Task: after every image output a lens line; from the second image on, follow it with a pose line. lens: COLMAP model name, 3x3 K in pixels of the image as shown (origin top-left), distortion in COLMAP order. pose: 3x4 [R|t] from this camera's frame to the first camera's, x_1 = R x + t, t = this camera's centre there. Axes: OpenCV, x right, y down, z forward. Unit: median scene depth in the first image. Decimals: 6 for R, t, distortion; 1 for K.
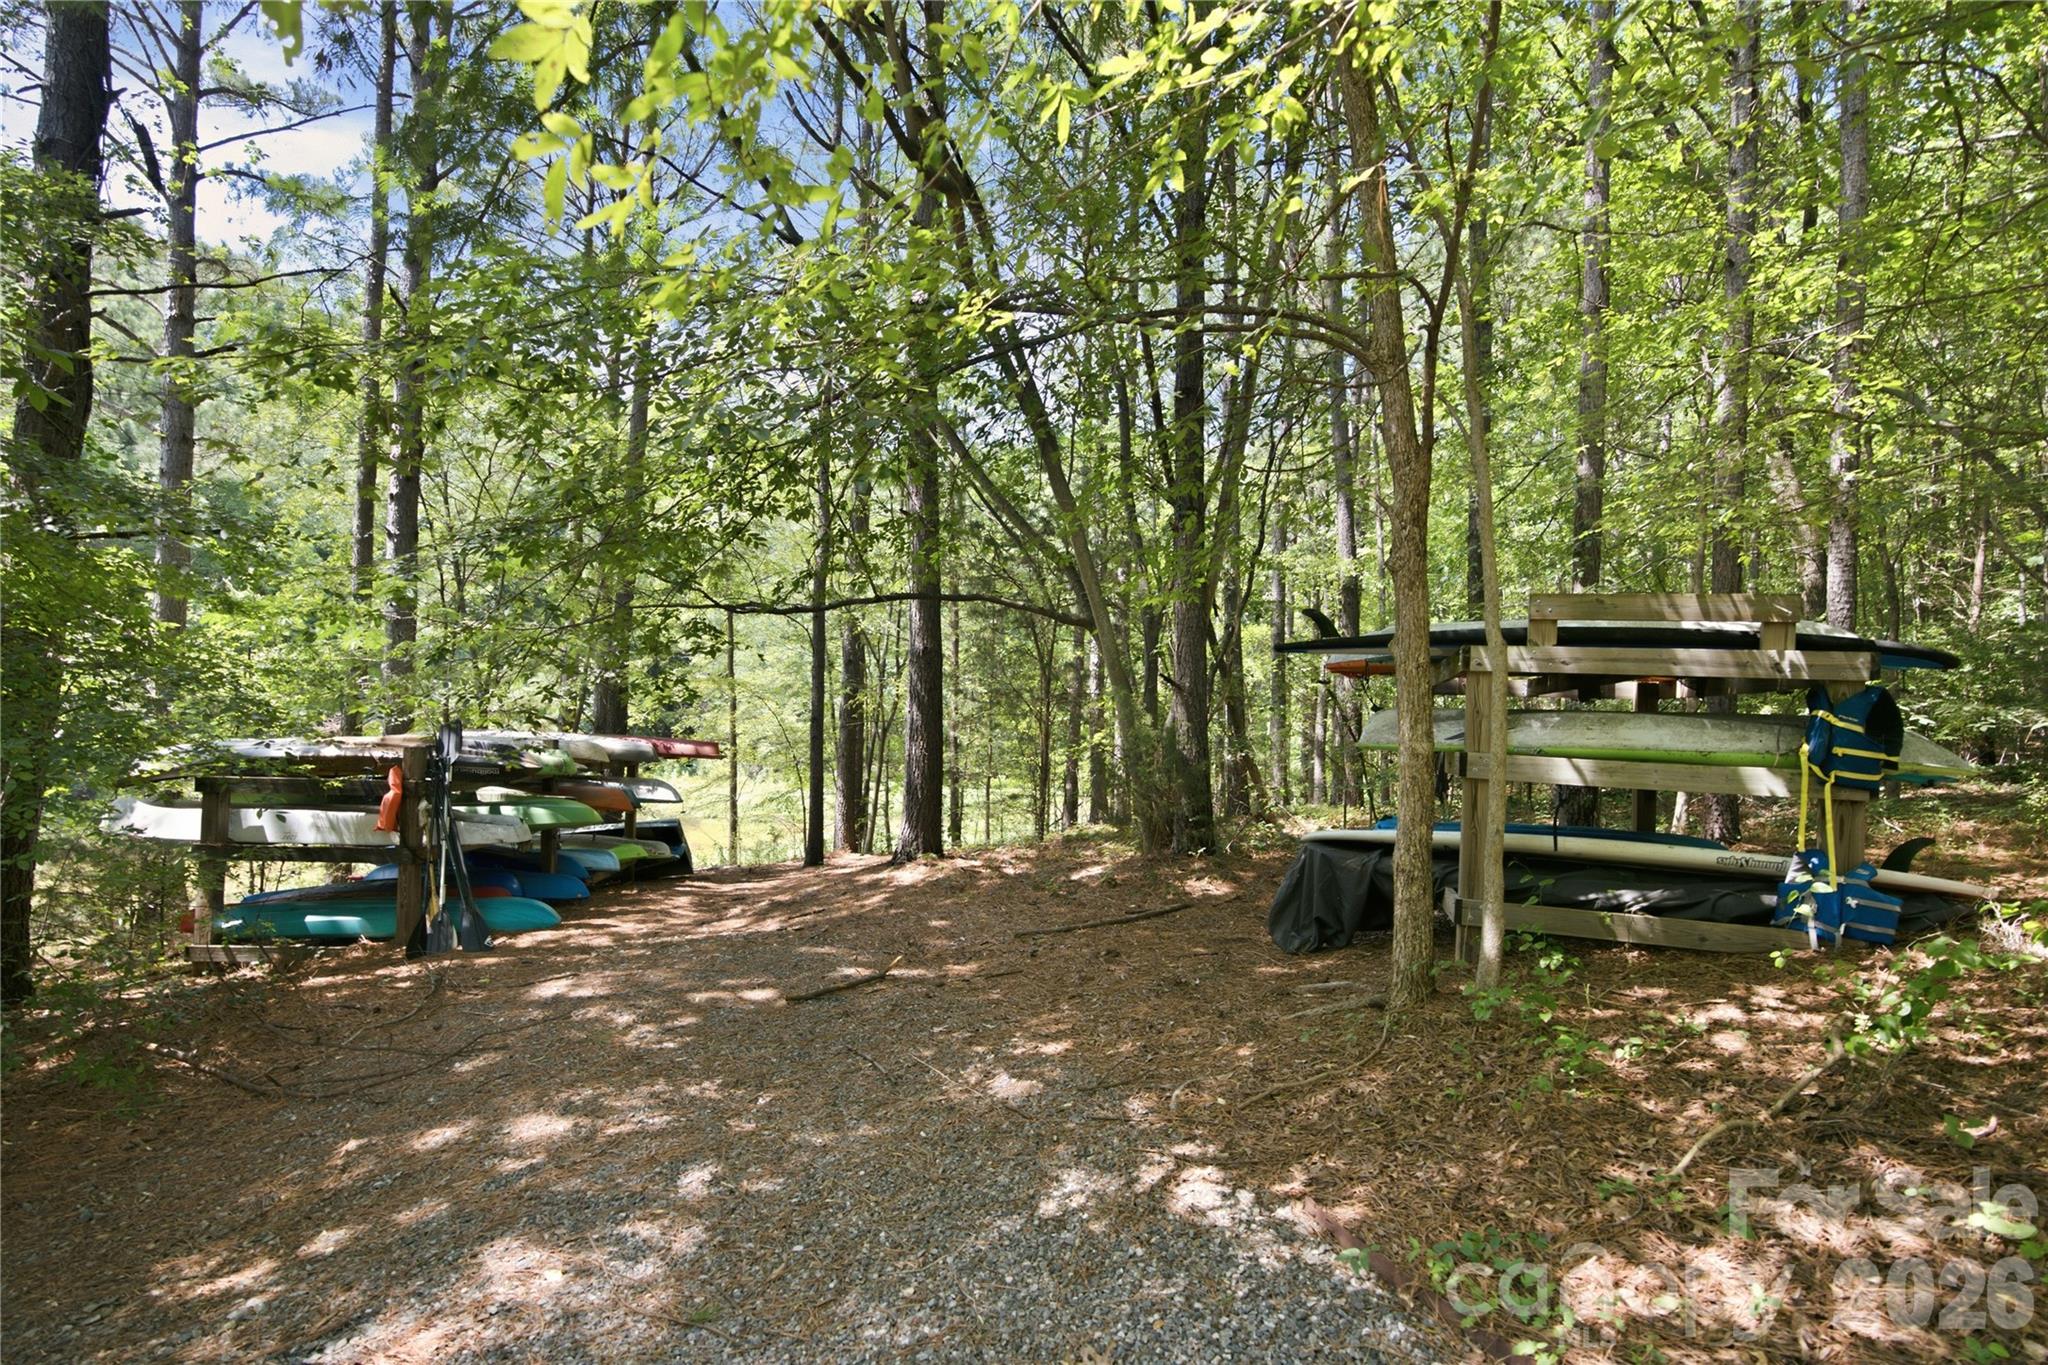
lens RADIAL K [[944.4, 0, 1021.9], [0, 944.4, 681.0], [0, 0, 1]] dist [-0.000738, -0.000057]
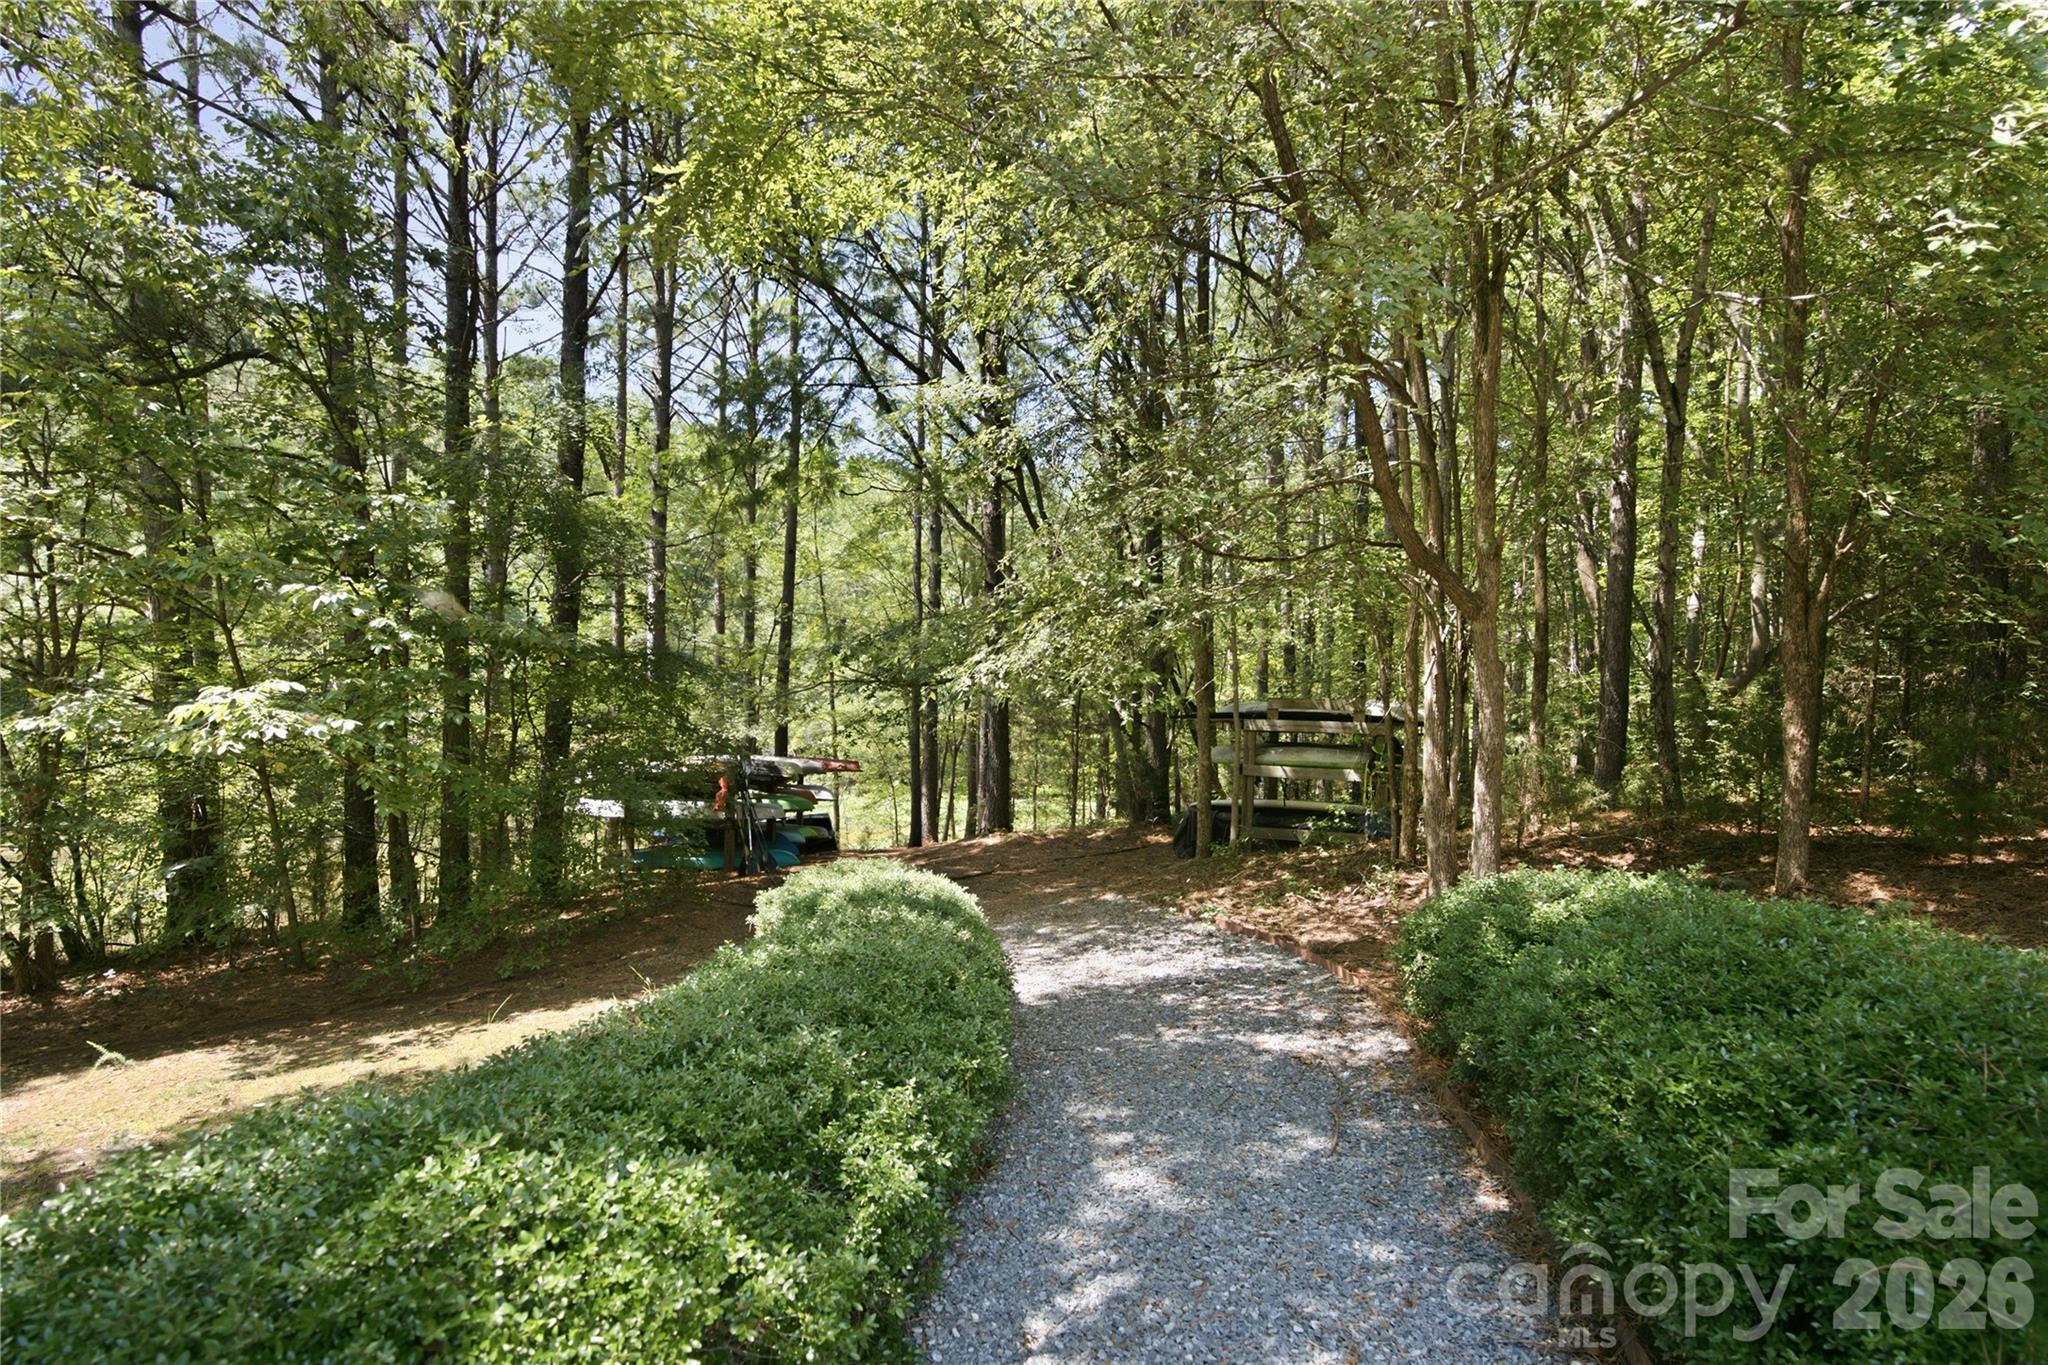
lens RADIAL K [[944.4, 0, 1027.0], [0, 944.4, 685.4], [0, 0, 1]] dist [-0.000738, -0.000057]
pose [[0.999570, -0.007267, -0.028425, -0.007238], [0.006744, 0.999807, -0.018452, -0.049044], [0.028554, 0.018252, 0.999426, -0.839401]]
